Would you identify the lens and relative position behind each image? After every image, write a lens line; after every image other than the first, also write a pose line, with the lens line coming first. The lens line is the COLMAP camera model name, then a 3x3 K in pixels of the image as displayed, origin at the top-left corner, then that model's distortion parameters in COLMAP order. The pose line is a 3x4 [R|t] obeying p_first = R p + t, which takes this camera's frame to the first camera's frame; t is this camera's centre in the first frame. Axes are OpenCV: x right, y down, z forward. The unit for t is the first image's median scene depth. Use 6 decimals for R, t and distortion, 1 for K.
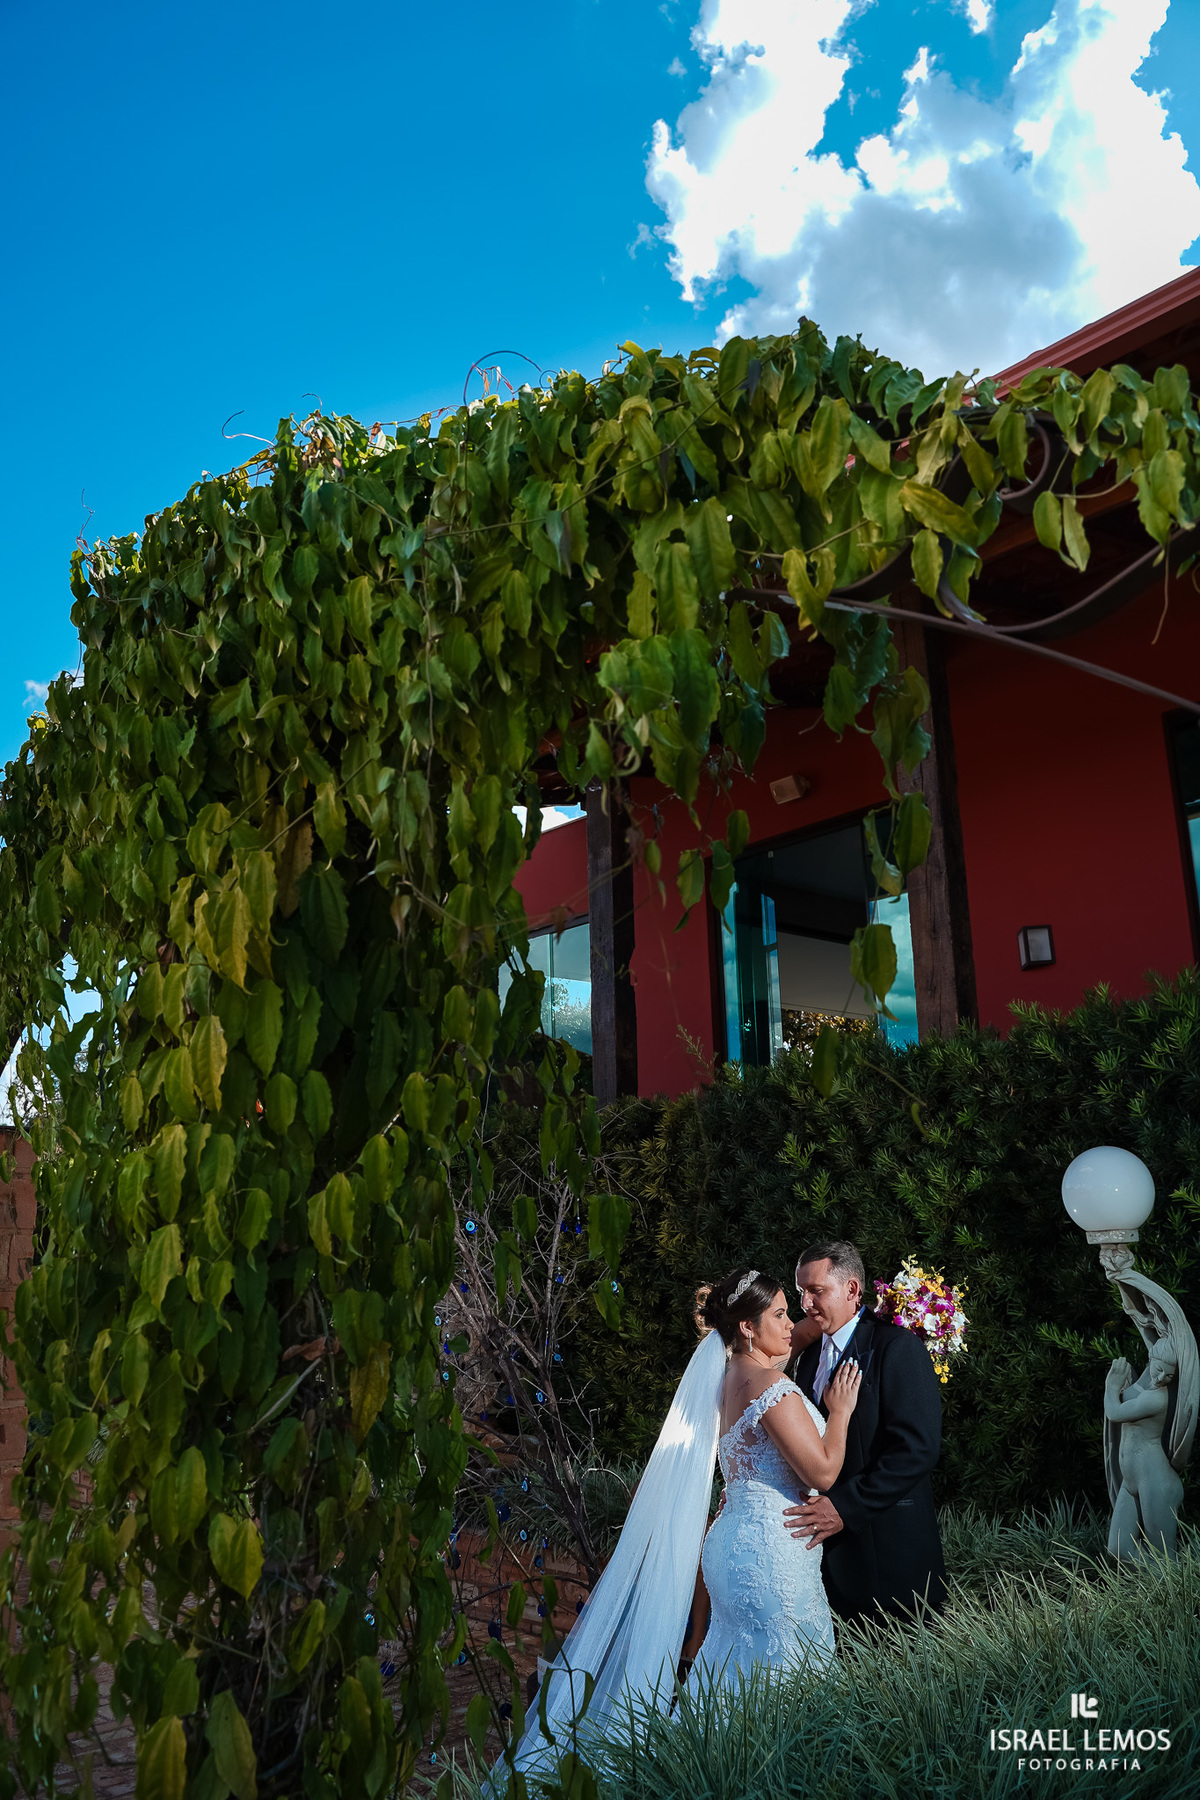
lens RADIAL K [[1481.0, 0, 601.3], [0, 1481.0, 893.7], [0, 0, 1]] dist [-0.118582, 0.101291]
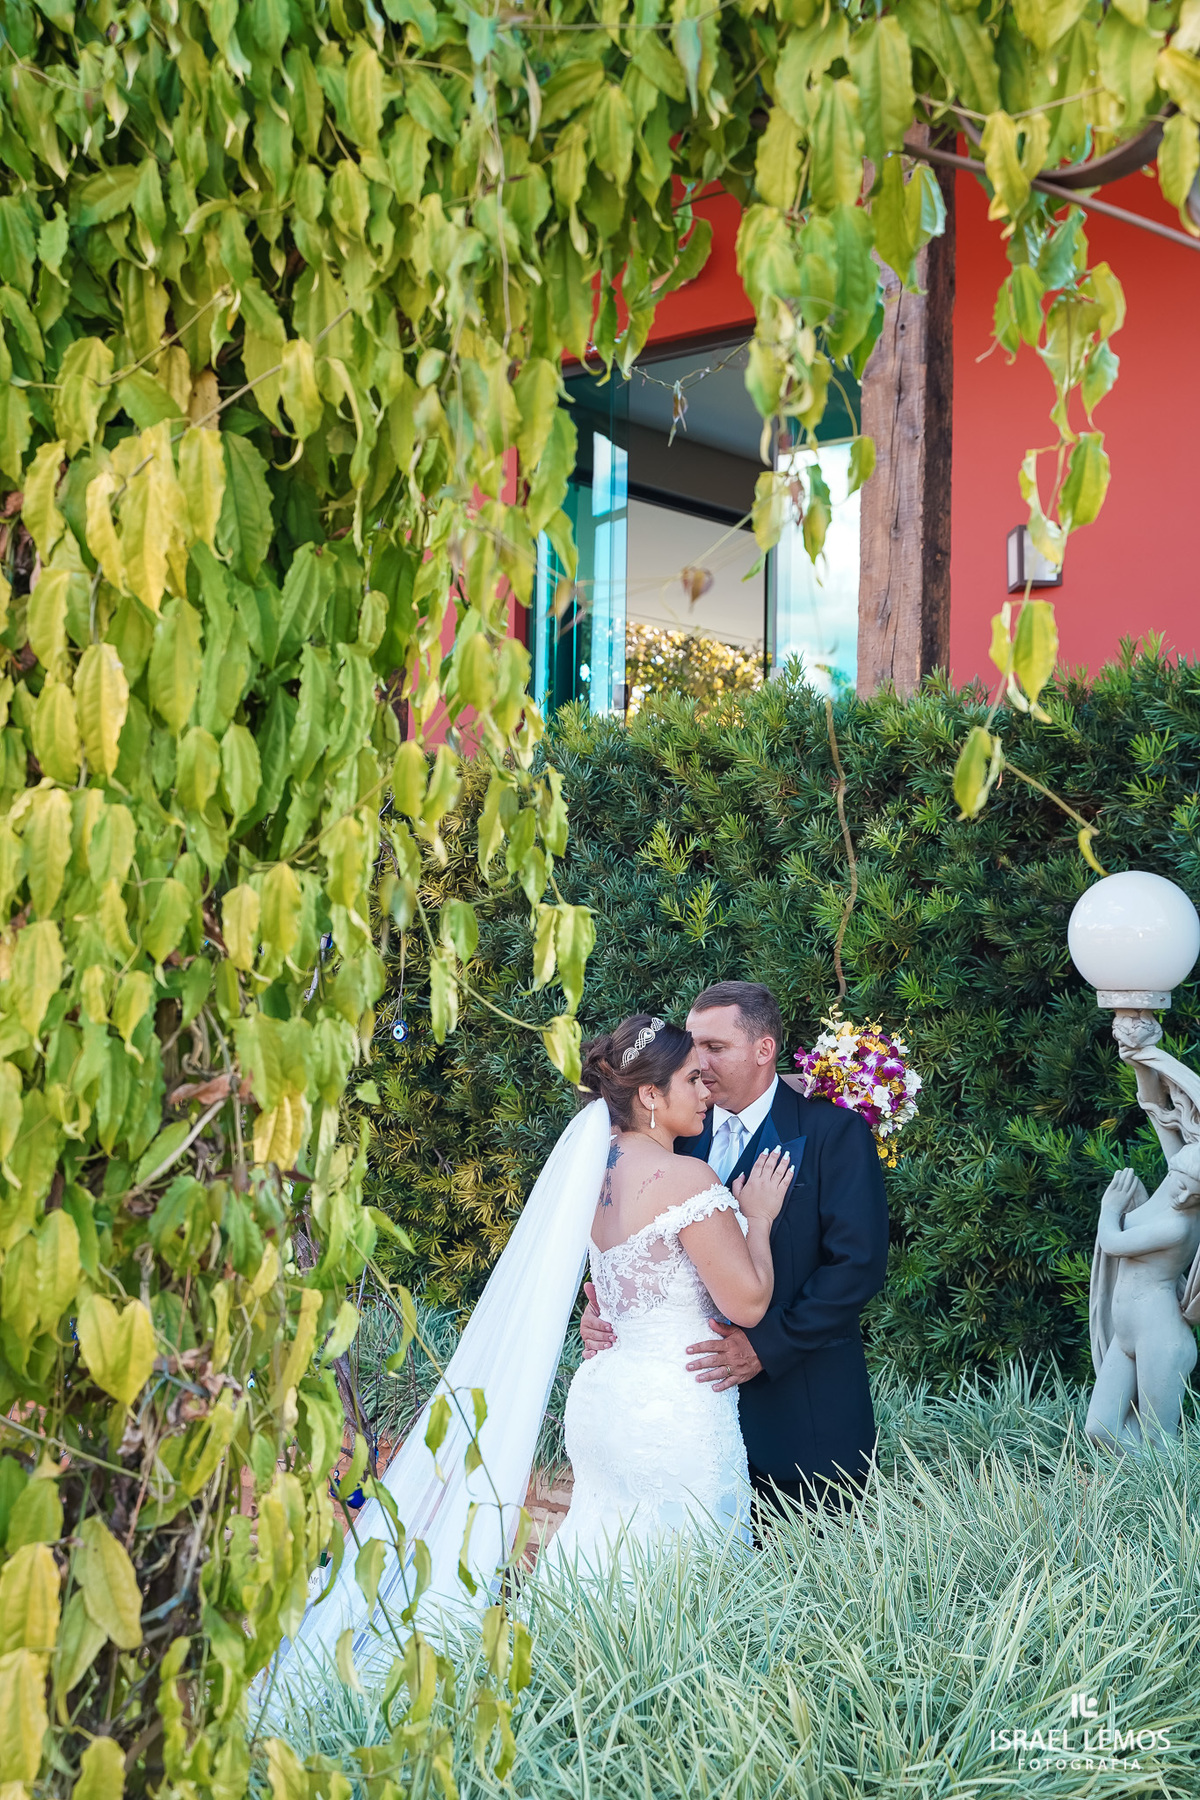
lens RADIAL K [[2466.2, 0, 595.5], [0, 2466.2, 902.8], [0, 0, 1]] dist [0.075656, 0.000000]
pose [[0.987581, 0.049690, 0.149043, -0.201270], [-0.078646, 0.977606, 0.195193, -0.052118], [-0.136006, -0.204491, 0.969374, -0.262636]]
